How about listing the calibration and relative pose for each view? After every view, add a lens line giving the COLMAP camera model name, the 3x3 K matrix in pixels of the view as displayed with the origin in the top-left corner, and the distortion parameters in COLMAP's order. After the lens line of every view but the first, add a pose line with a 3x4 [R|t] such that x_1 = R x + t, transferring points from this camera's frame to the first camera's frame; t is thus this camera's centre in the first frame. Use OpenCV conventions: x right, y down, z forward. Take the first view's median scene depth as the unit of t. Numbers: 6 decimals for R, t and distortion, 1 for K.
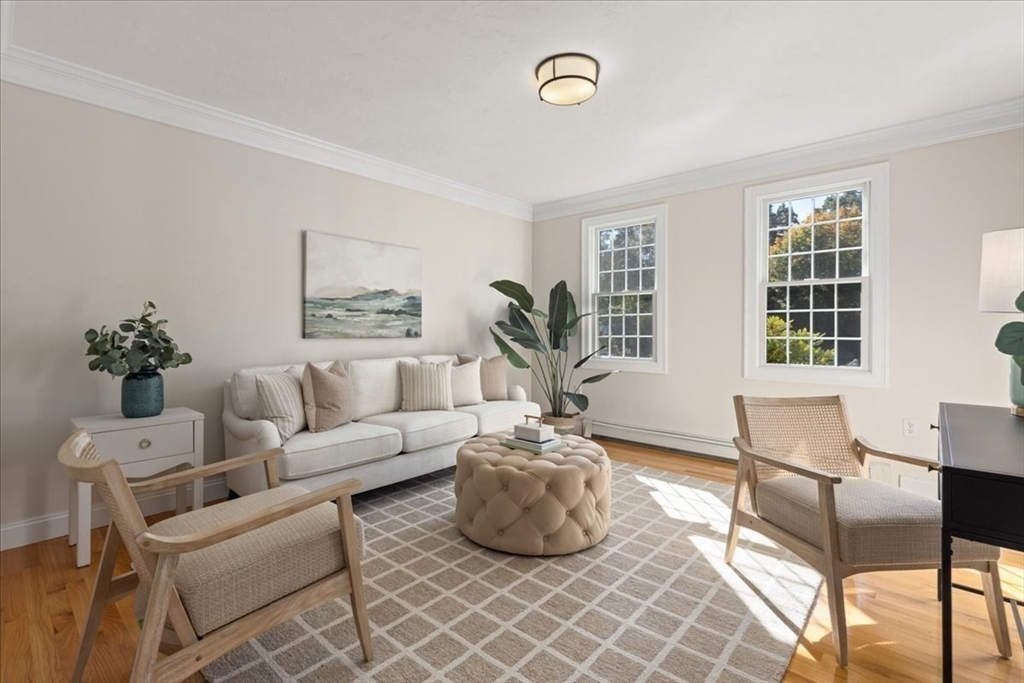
lens RADIAL K [[460.7, 0, 512.3], [0, 460.7, 336.7], [0, 0, 1]] dist [0.000241, 0.000016]
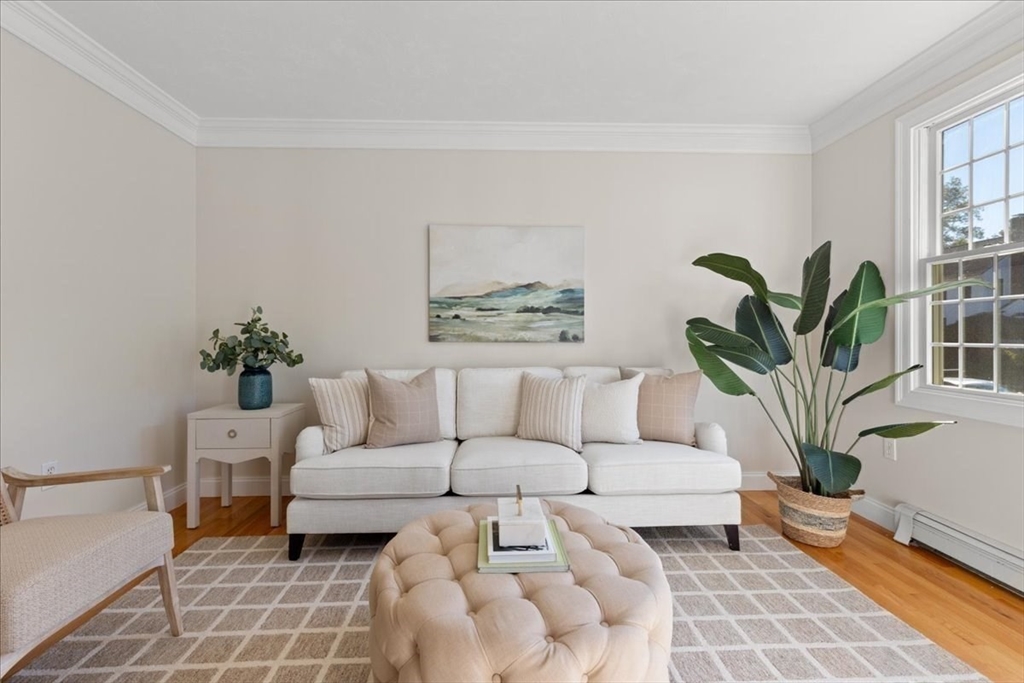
lens RADIAL K [[460.7, 0, 512.3], [0, 460.7, 336.7], [0, 0, 1]] dist [0.000241, 0.000016]
pose [[0.695291, 0.003147, -0.718722, 0.285921], [-0.009585, 0.999942, -0.004894, -0.002997], [0.718665, 0.010292, 0.695280, 0.418212]]
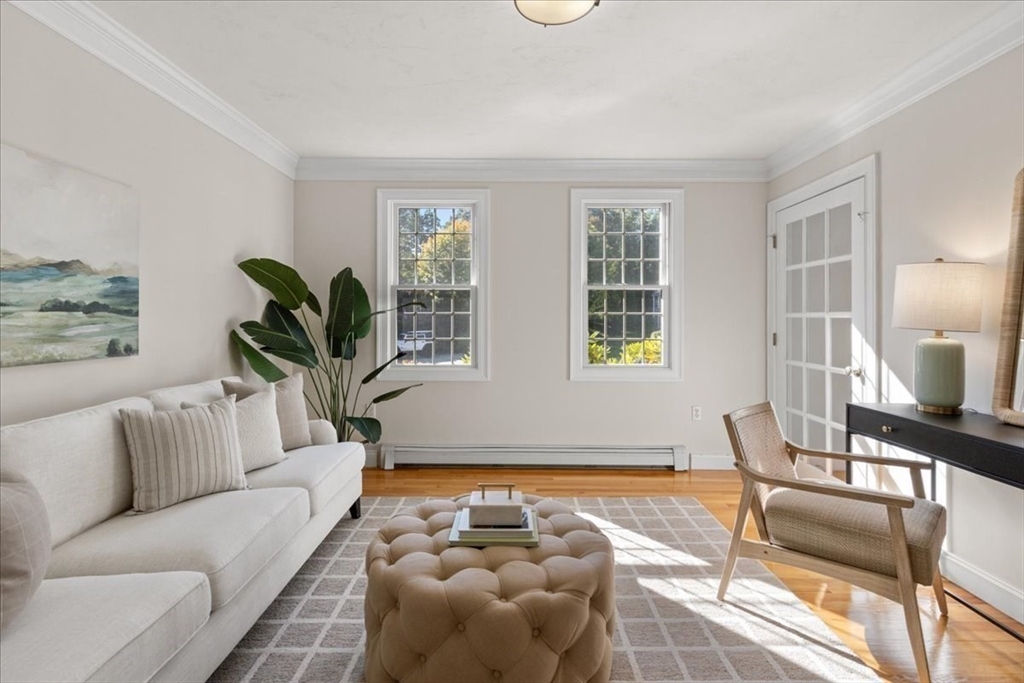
lens RADIAL K [[461.8, 0, 516.0], [0, 461.8, 318.6], [0, 0, 1]] dist [0.000205, 0.000115]
pose [[0.747378, 0.000068, 0.664399, -0.242719], [0.009500, 0.999897, -0.010788, -0.032481], [-0.664331, 0.014375, 0.747301, 0.338069]]
